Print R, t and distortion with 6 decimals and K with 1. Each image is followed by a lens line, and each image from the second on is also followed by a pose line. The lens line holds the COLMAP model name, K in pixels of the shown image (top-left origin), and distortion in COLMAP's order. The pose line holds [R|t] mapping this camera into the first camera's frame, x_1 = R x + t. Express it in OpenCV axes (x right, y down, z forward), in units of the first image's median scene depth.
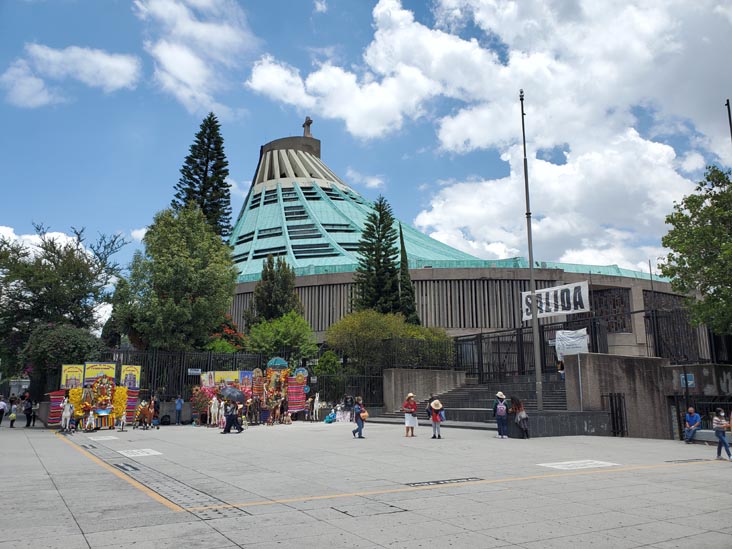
lens RADIAL K [[571.3, 0, 365.5], [0, 571.3, 275.3], [0, 0, 1]] dist [0.059413, -0.039679]
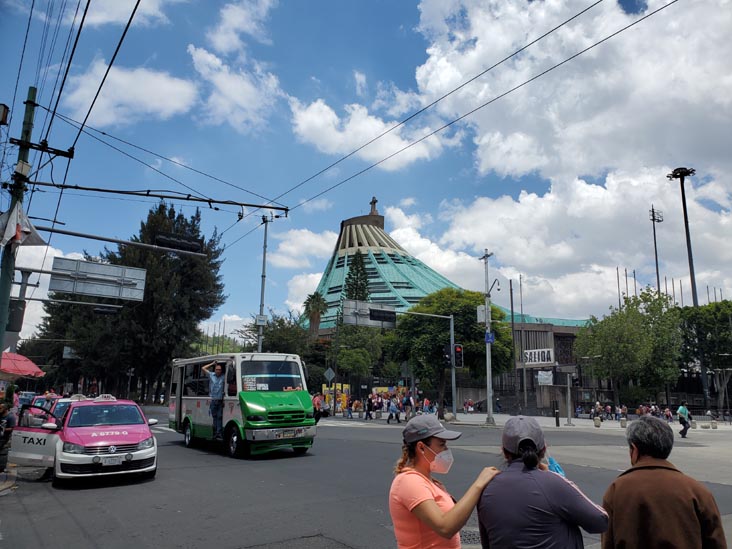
lens RADIAL K [[571.3, 0, 366.8], [0, 571.3, 273.8], [0, 0, 1]] dist [0.059413, -0.039679]
pose [[0.999566, 0.013988, -0.025934, -0.091495], [-0.014403, 0.999770, -0.015902, -0.081344], [0.025706, 0.016269, 0.999537, -0.418921]]
